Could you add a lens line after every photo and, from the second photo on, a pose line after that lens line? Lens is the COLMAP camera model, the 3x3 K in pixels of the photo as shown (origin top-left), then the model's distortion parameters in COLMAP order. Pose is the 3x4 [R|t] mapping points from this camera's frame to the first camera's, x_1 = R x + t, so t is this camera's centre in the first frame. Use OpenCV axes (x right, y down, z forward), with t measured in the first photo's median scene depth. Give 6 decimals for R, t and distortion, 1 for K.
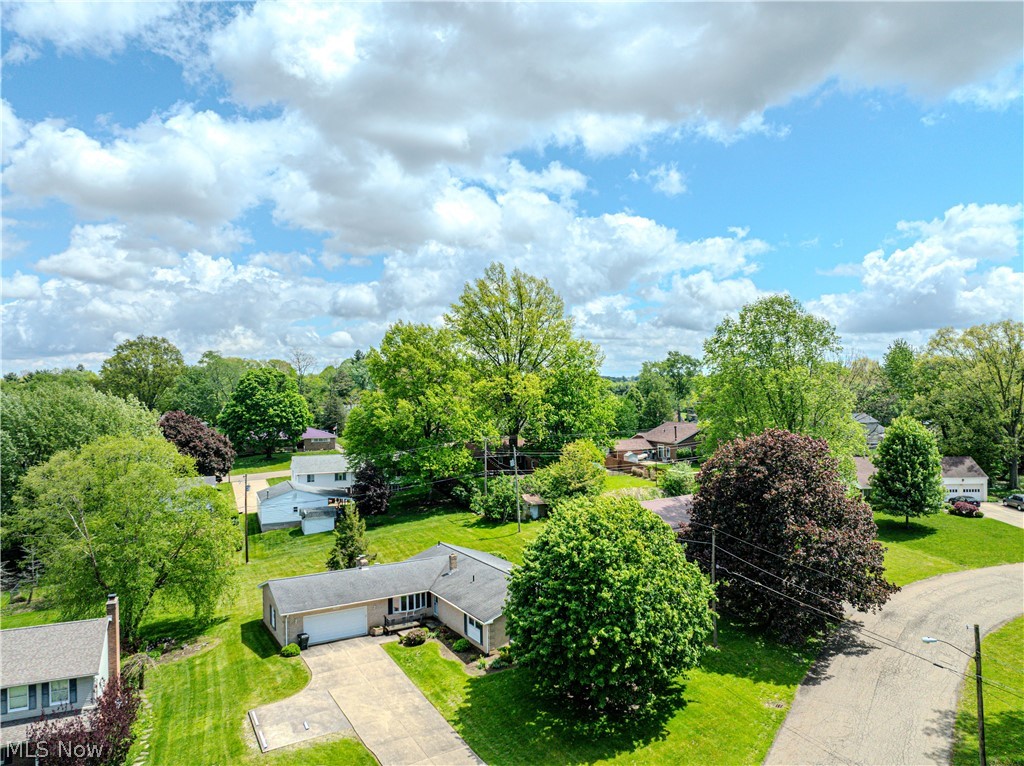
lens RADIAL K [[701.2, 0, 512.0], [0, 701.2, 383.0], [0, 0, 1]] dist [-0.024052, 0.000605]
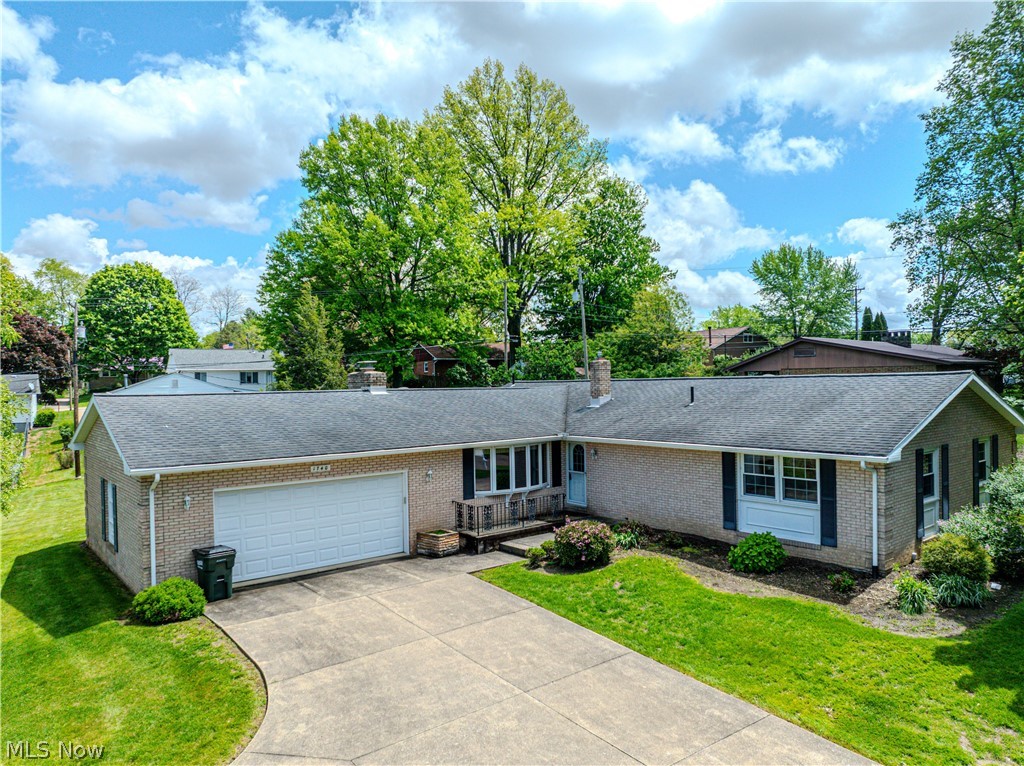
lens RADIAL K [[701.2, 0, 512.0], [0, 701.2, 383.0], [0, 0, 1]] dist [-0.024052, 0.000605]
pose [[0.988140, -0.004289, 0.153495, -0.221755], [0.004344, 0.999991, -0.000025, 0.292956], [-0.153493, 0.000692, 0.988149, 0.696364]]
